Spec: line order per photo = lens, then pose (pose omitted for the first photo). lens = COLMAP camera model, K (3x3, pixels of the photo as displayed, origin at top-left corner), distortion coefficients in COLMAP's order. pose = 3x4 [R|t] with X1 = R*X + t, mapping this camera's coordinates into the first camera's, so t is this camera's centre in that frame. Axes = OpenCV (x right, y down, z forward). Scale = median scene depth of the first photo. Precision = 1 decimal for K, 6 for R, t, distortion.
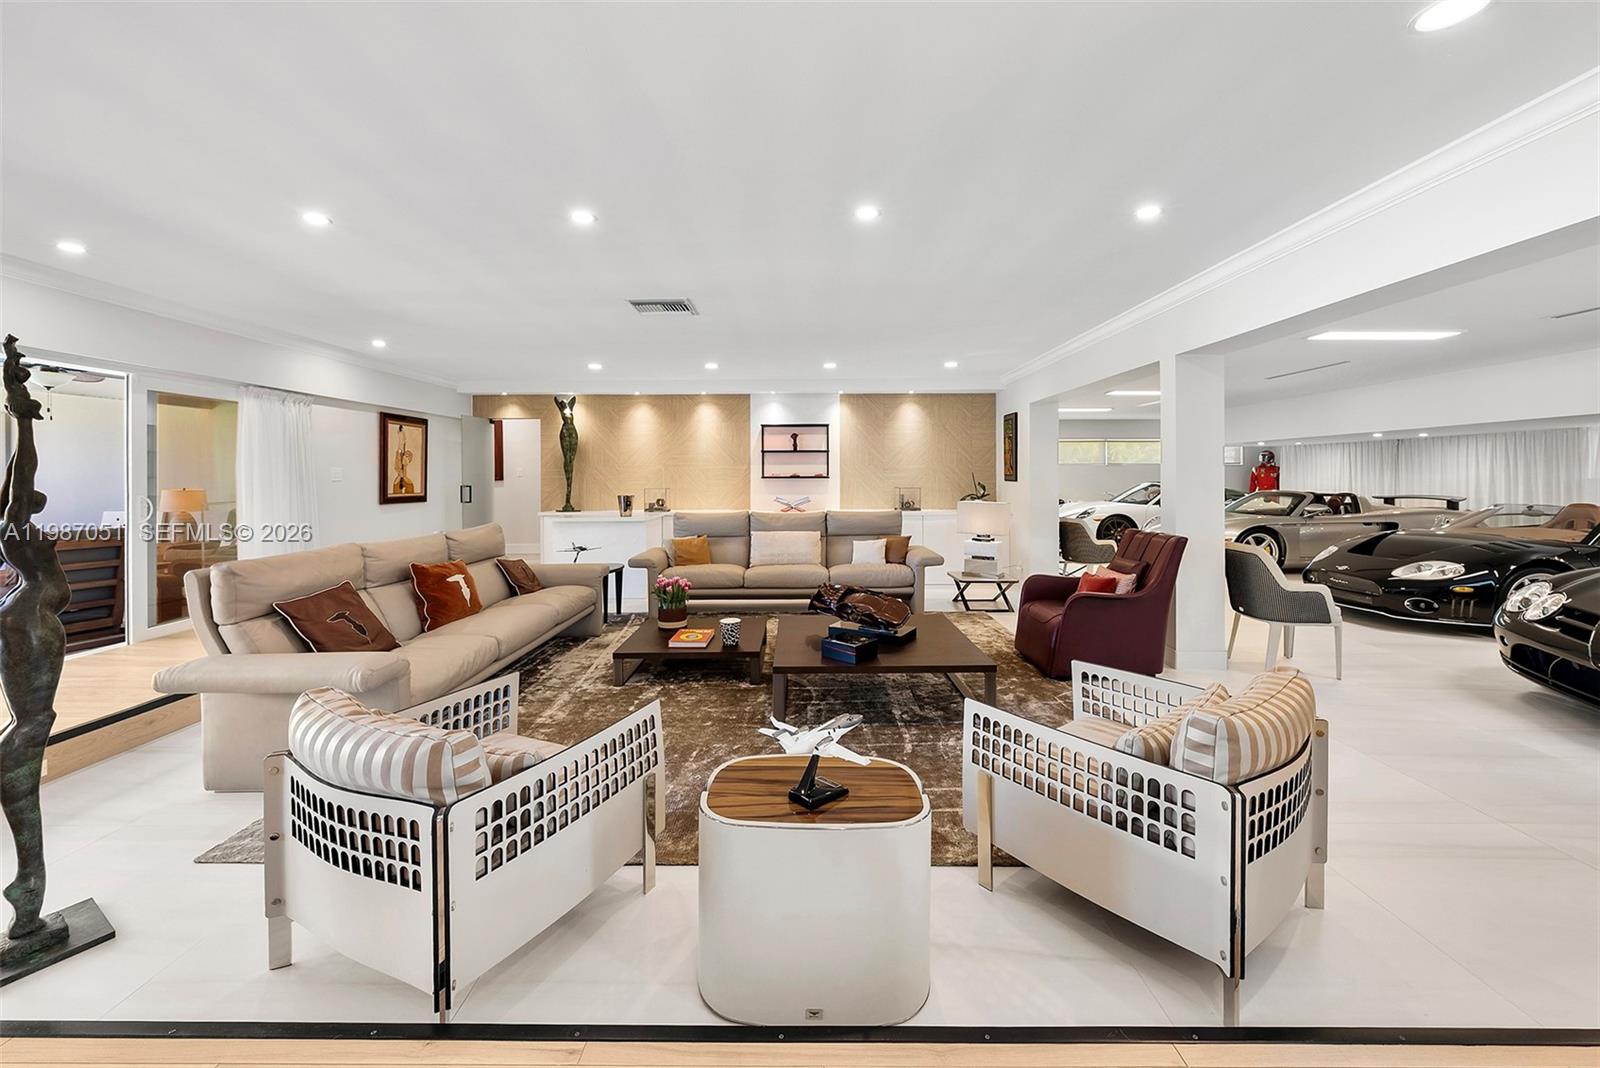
lens RADIAL K [[612.2, 0, 797.2], [0, 612.2, 478.5], [0, 0, 1]] dist [-0.000576, 0.000250]
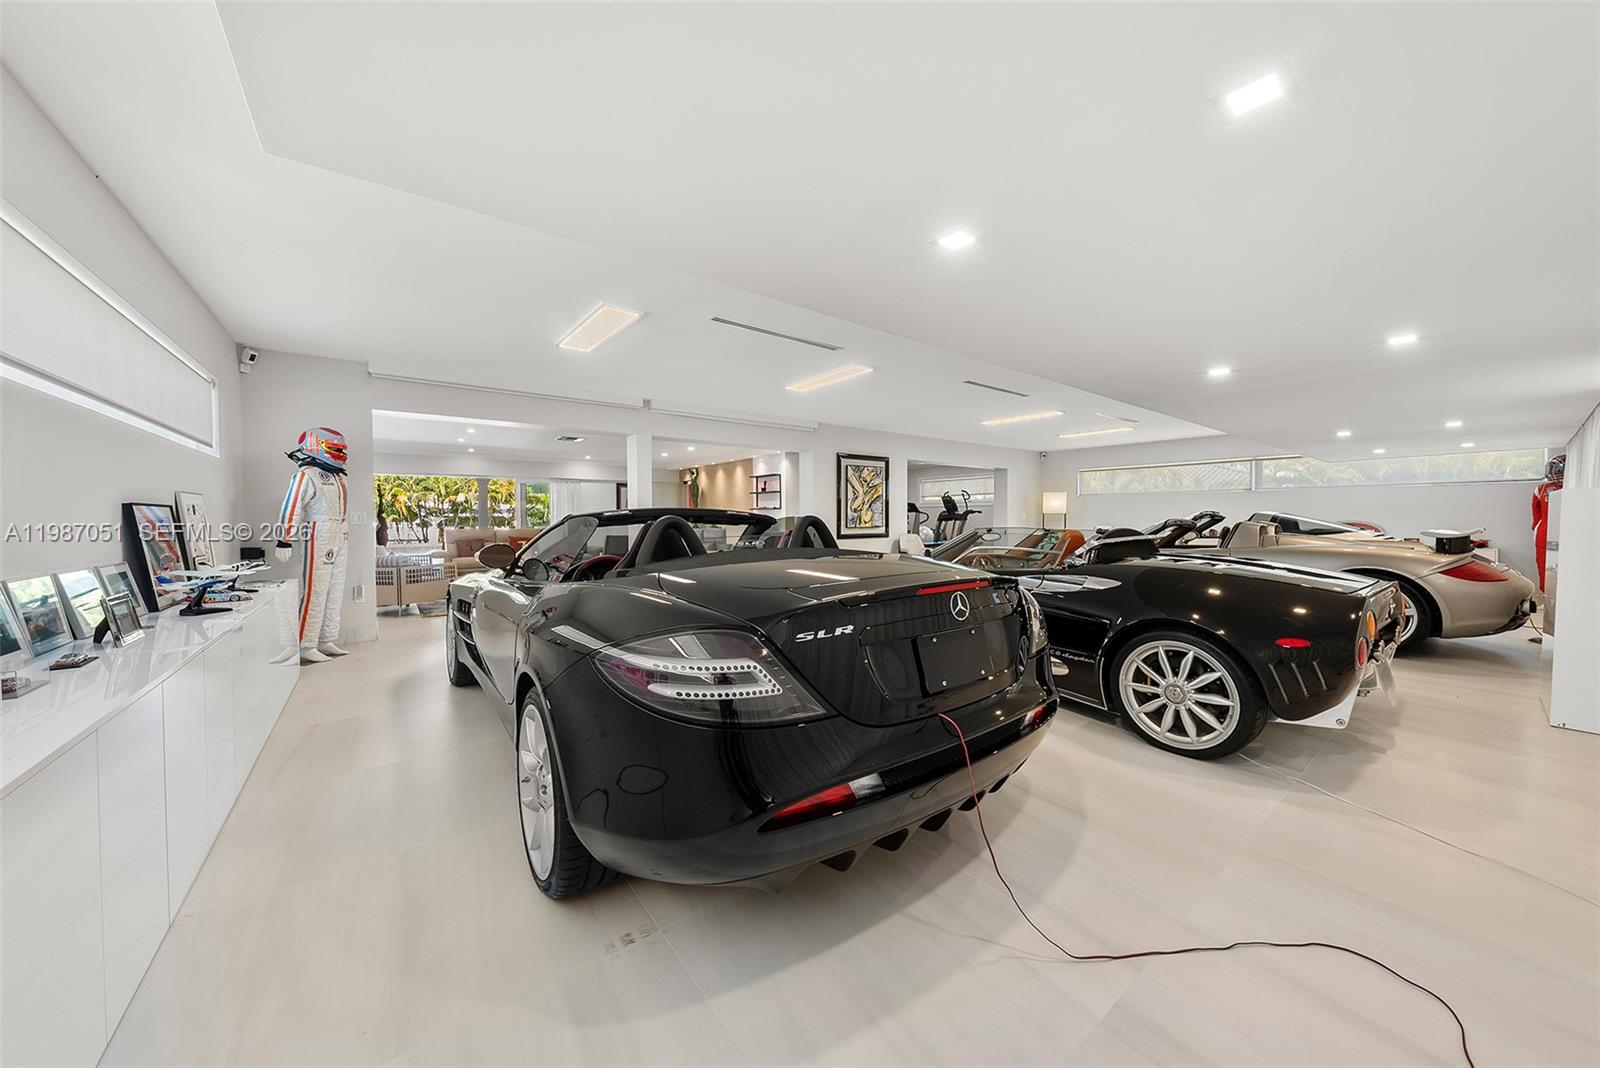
lens RADIAL K [[551.8, 0, 800.8], [0, 551.8, 524.2], [0, 0, 1]] dist [-0.001224, -0.000075]
pose [[0.615639, 0.008550, -0.787982, 1.177490], [-0.003537, 0.999961, 0.008087, 0.026454], [0.788020, -0.002192, 0.615645, 0.192443]]
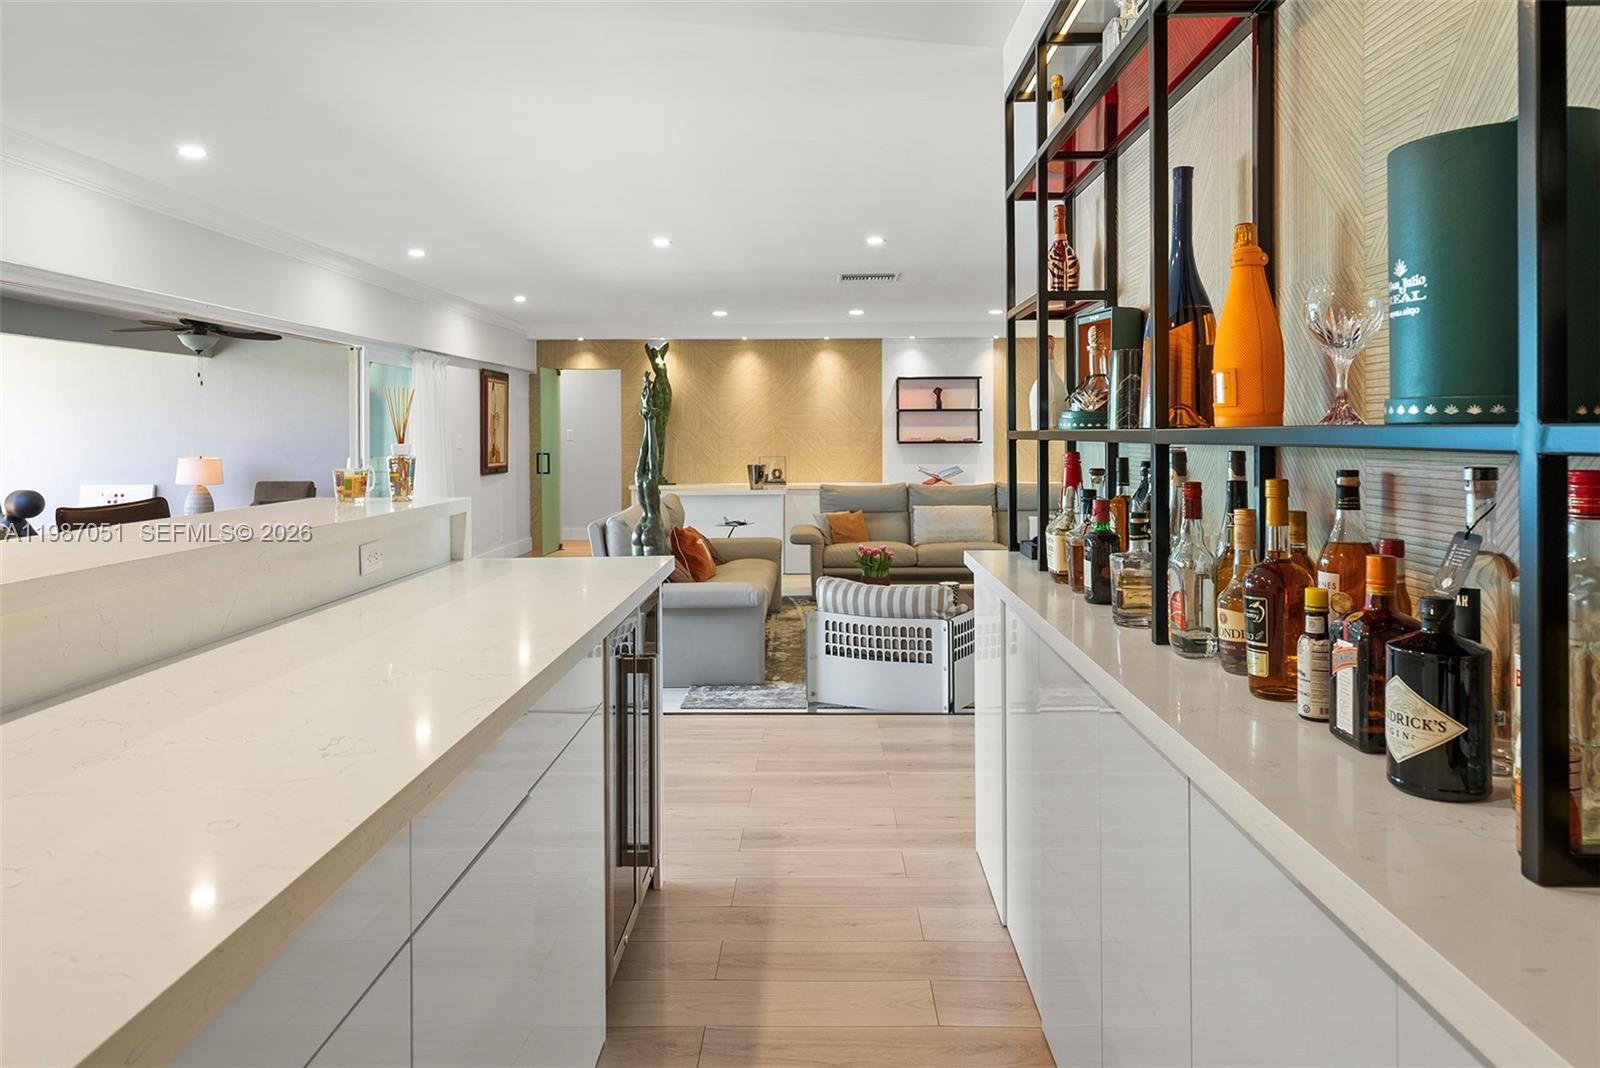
lens RADIAL K [[1086.3, 0, 803.9], [0, 1086.3, 435.6], [0, 0, 1]] dist [0.000946, 0.000207]
pose [[0.999989, -0.000549, -0.004710, -0.174068], [0.000549, 1.000000, 0.000030, -0.010919], [0.004710, -0.000033, 0.999989, -0.432853]]
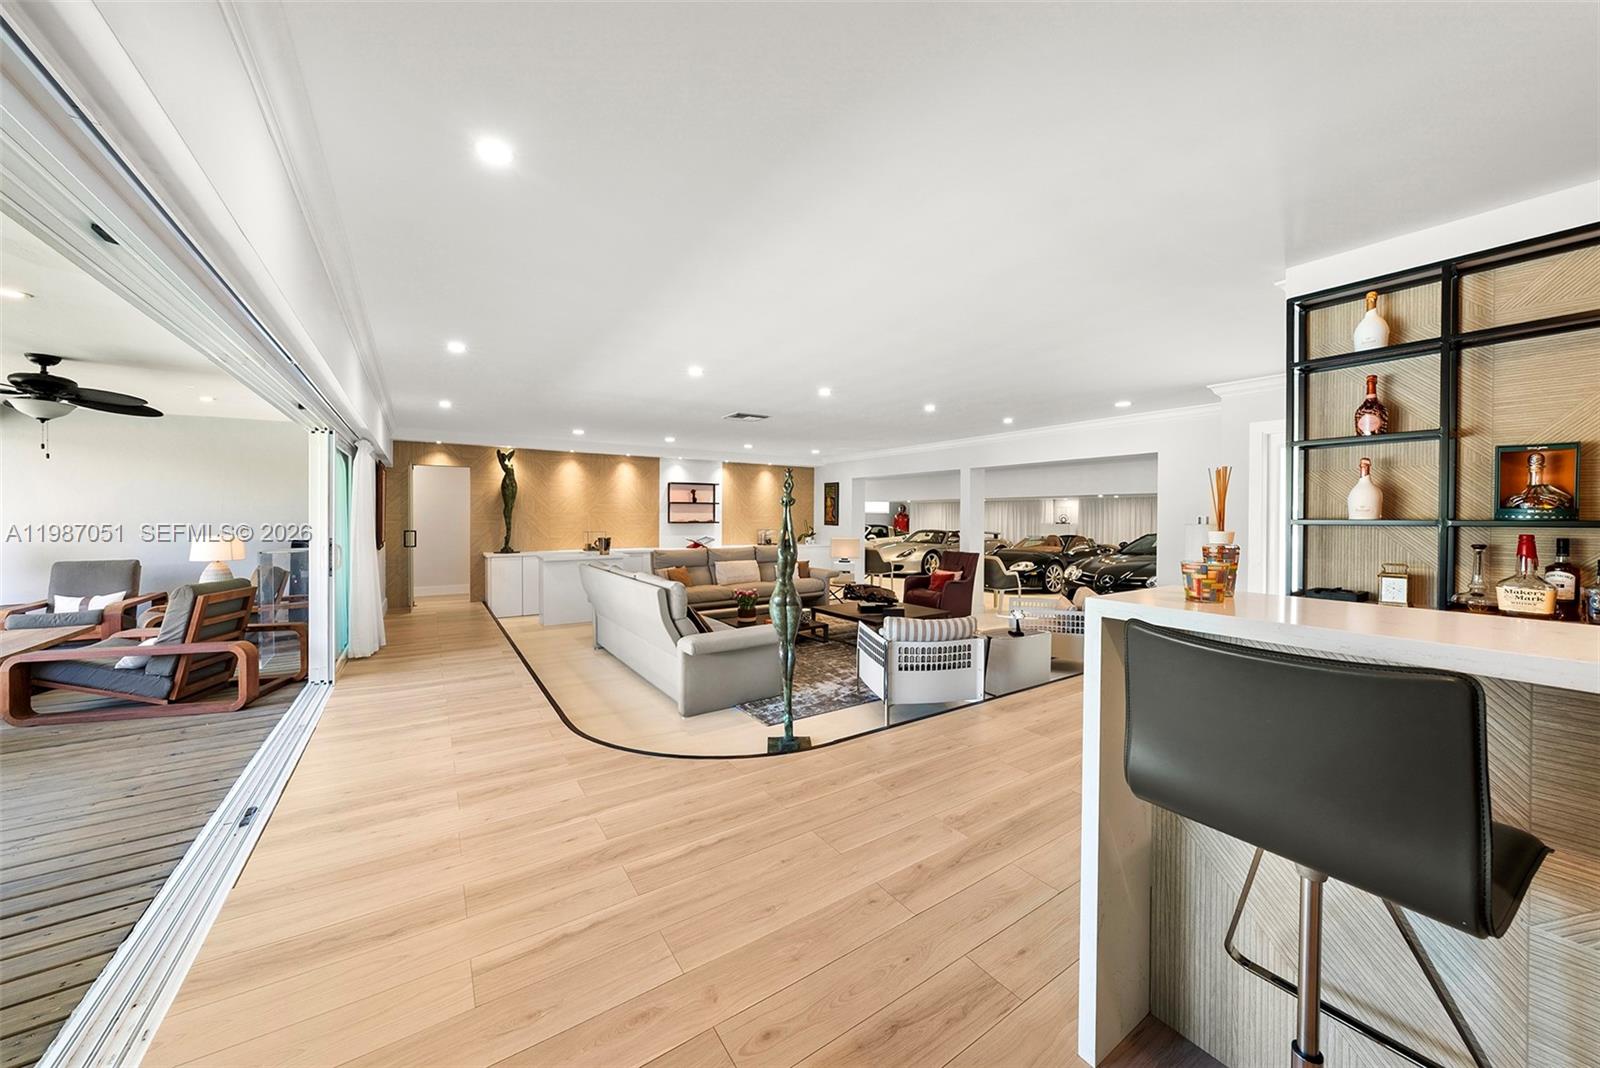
lens RADIAL K [[559.1, 0, 798.6], [0, 559.1, 516.7], [0, 0, 1]] dist [-0.001530, -0.000174]
pose [[0.825961, 0.006737, 0.563688, -0.502639], [-0.005851, 0.999977, -0.003378, -0.011460], [-0.563698, -0.000508, 0.825981, -0.140780]]
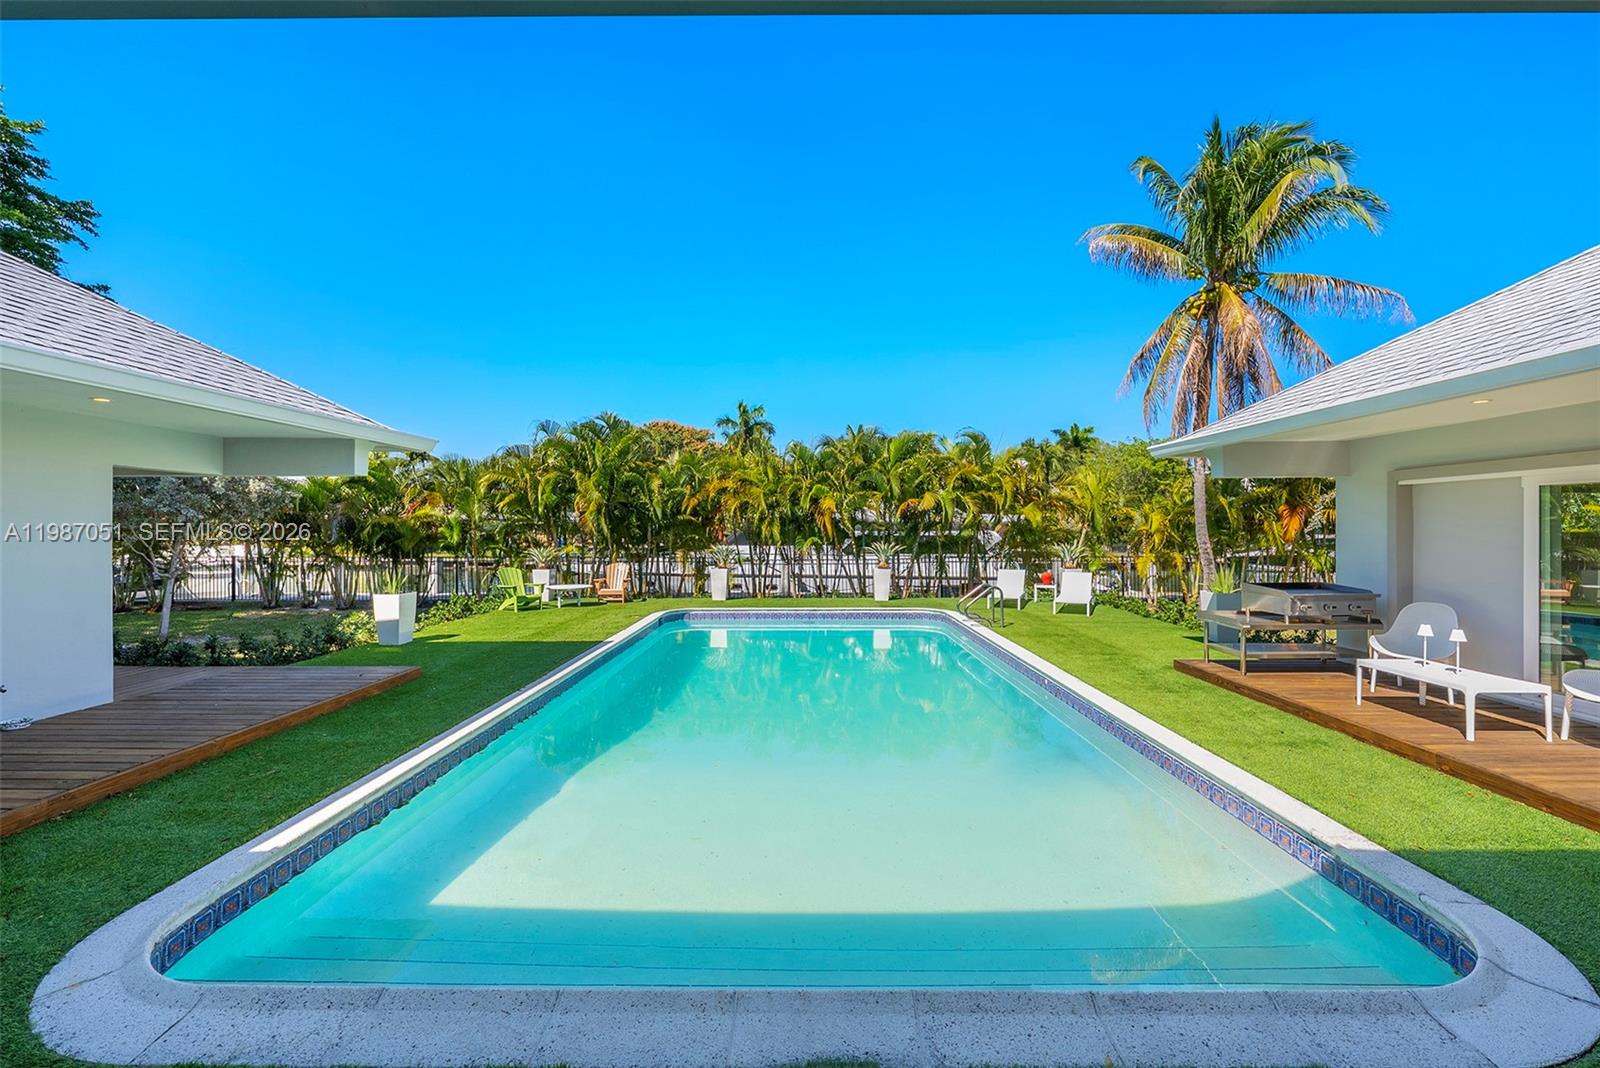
lens RADIAL K [[650.5, 0, 800.0], [0, 650.5, 534.0], [0, 0, 1]] dist [0.001821, 0.000065]
pose [[0.002720, 0.013493, -0.999905, -0.945199], [-0.003987, 0.999901, 0.013483, -0.033317], [0.999988, 0.003950, 0.002773, 0.257718]]
